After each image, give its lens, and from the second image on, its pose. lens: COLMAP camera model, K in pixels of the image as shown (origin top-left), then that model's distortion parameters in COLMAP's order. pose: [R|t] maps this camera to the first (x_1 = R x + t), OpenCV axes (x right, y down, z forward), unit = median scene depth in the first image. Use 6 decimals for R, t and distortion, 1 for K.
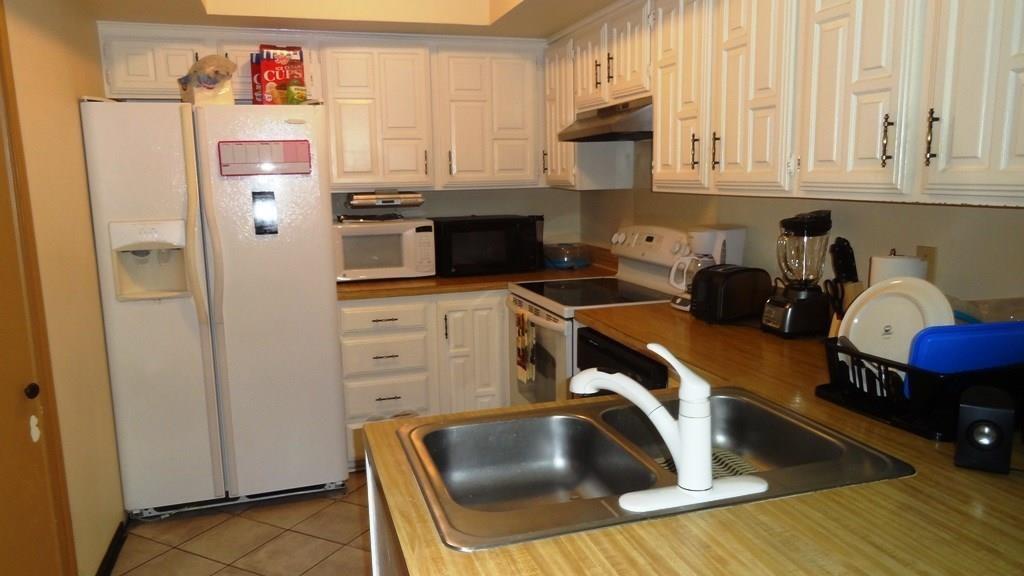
lens RADIAL K [[729.5, 0, 512.0], [0, 729.5, 288.0], [0, 0, 1]] dist [-0.000789, 0.002995]
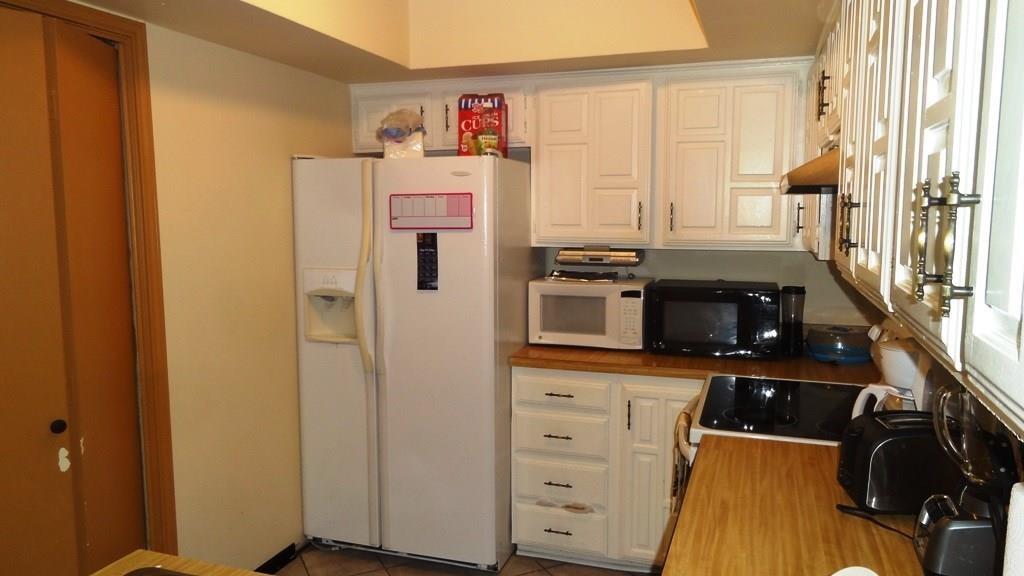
lens RADIAL K [[729.5, 0, 512.0], [0, 729.5, 288.0], [0, 0, 1]] dist [-0.000789, 0.002995]
pose [[0.804486, 0.082663, -0.588191, 0.297545], [-0.107068, 0.994229, -0.006713, -0.075208], [0.584242, 0.068377, 0.808694, 0.262095]]
